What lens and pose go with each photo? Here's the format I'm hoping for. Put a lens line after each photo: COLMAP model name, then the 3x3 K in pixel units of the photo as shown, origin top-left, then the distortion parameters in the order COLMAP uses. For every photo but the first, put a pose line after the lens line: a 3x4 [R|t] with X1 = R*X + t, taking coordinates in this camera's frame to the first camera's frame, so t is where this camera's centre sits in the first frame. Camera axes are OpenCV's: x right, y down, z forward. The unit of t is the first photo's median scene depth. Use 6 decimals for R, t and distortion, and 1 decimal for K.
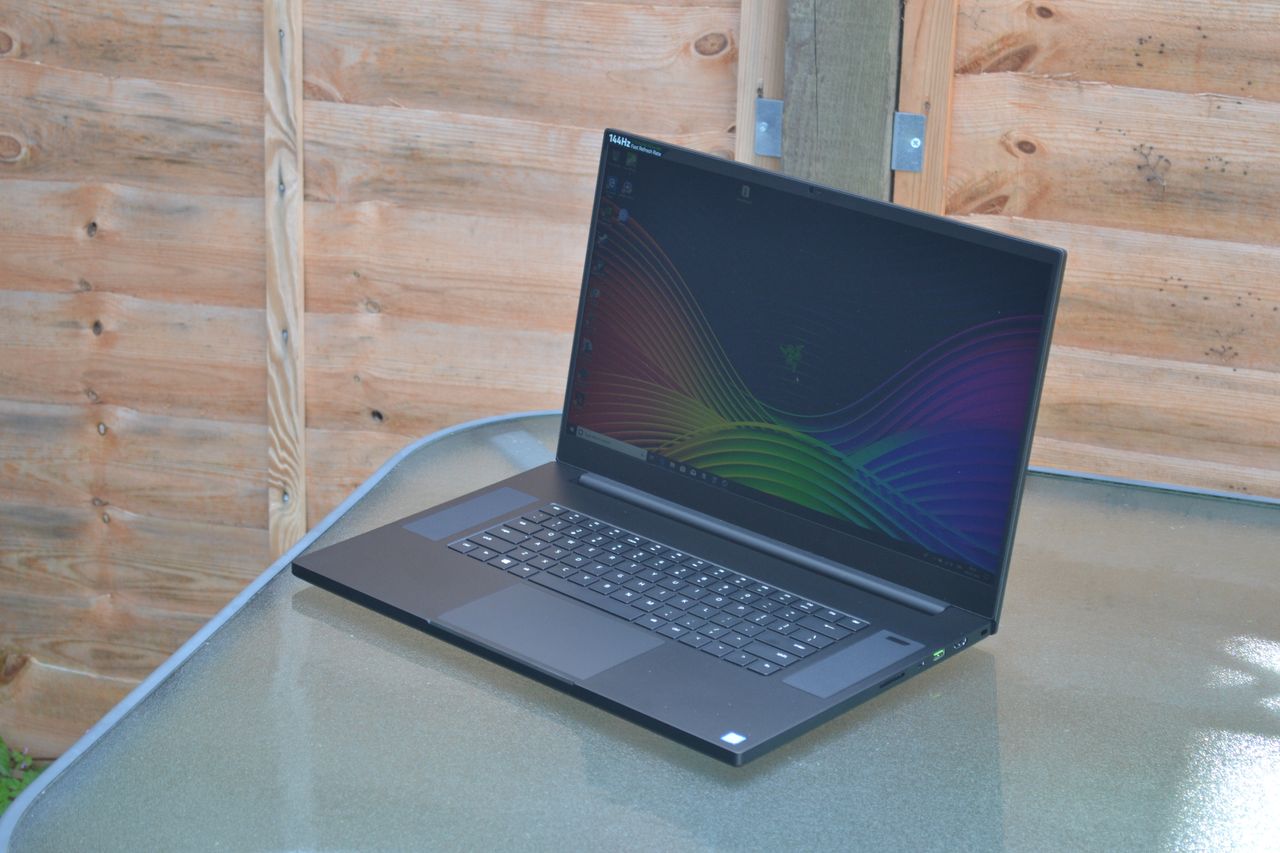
lens RADIAL K [[2976.8, 0, 640.0], [0, 2976.8, 426.5], [0, 0, 1]] dist [0.078596, -0.230866]
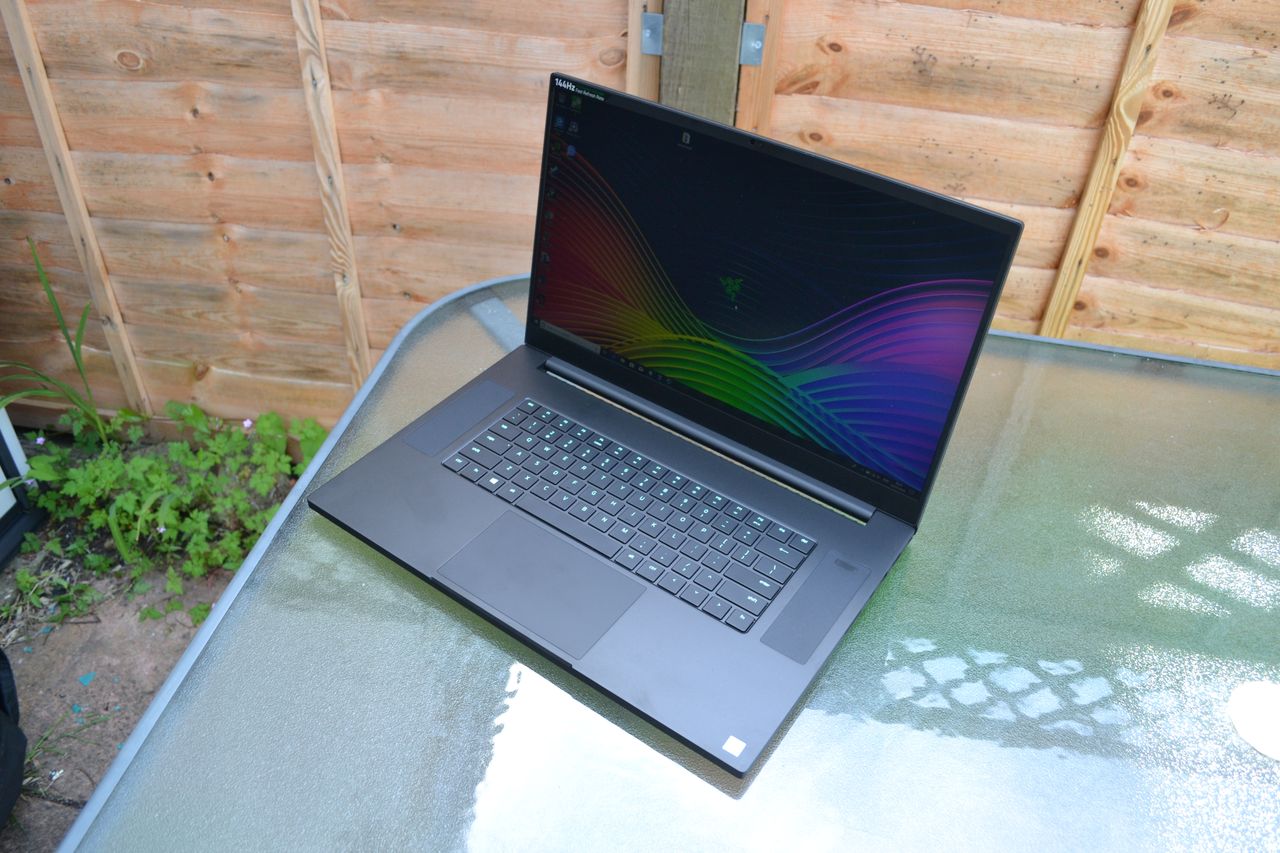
lens RADIAL K [[1006.4, 0, 640.0], [0, 1006.4, 426.5], [0, 0, 1]] dist [-0.074998, -0.000773]
pose [[0.993472, -0.065045, 0.093713, -0.017957], [0.030346, 0.942601, 0.332538, -0.078675], [-0.109964, -0.327523, 0.938422, 0.477679]]
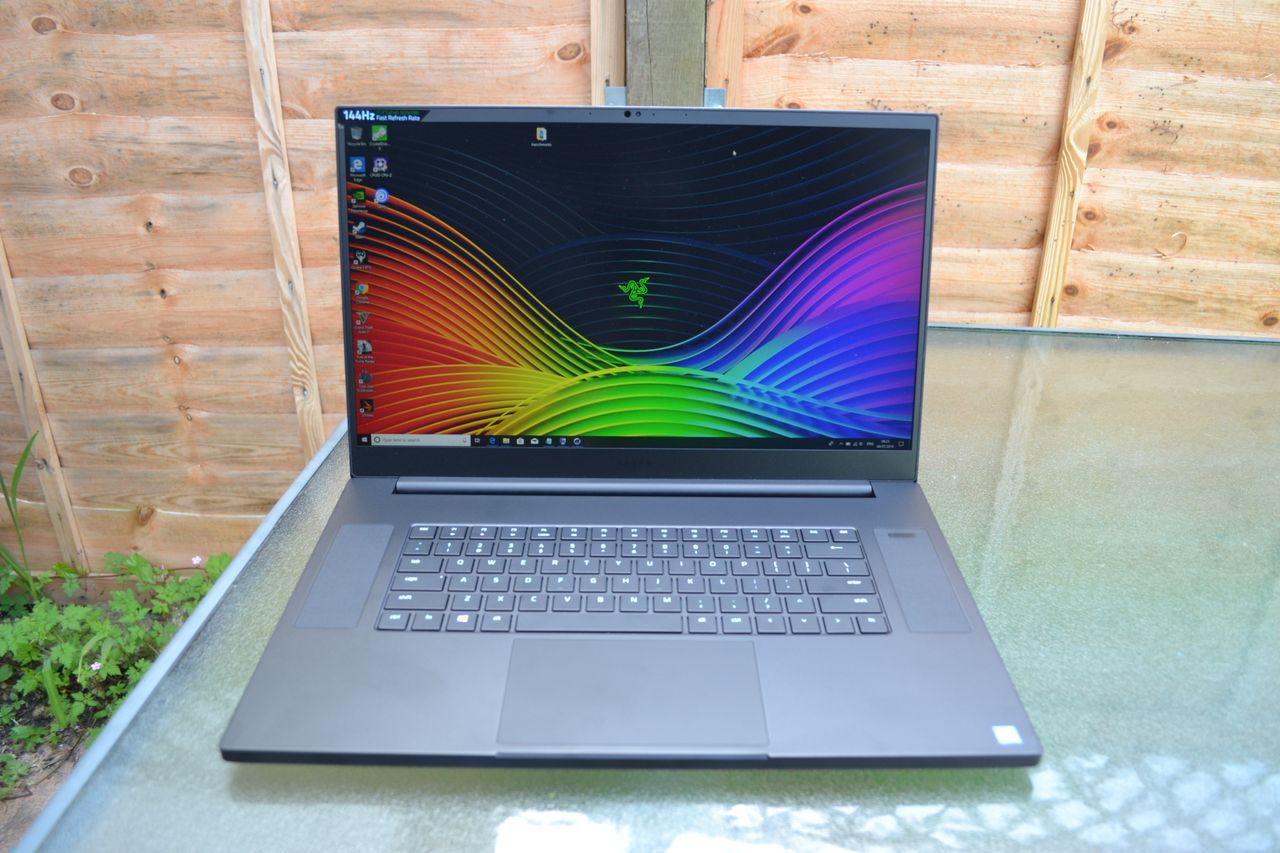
lens RADIAL K [[1014.0, 0, 640.0], [0, 1014.0, 426.5], [0, 0, 1]] dist [-0.075949, 0.001664]
pose [[0.975465, -0.116619, 0.186731, -0.052466], [0.095952, 0.988586, 0.116153, -0.002400], [-0.198146, -0.095386, 0.975520, 0.486224]]
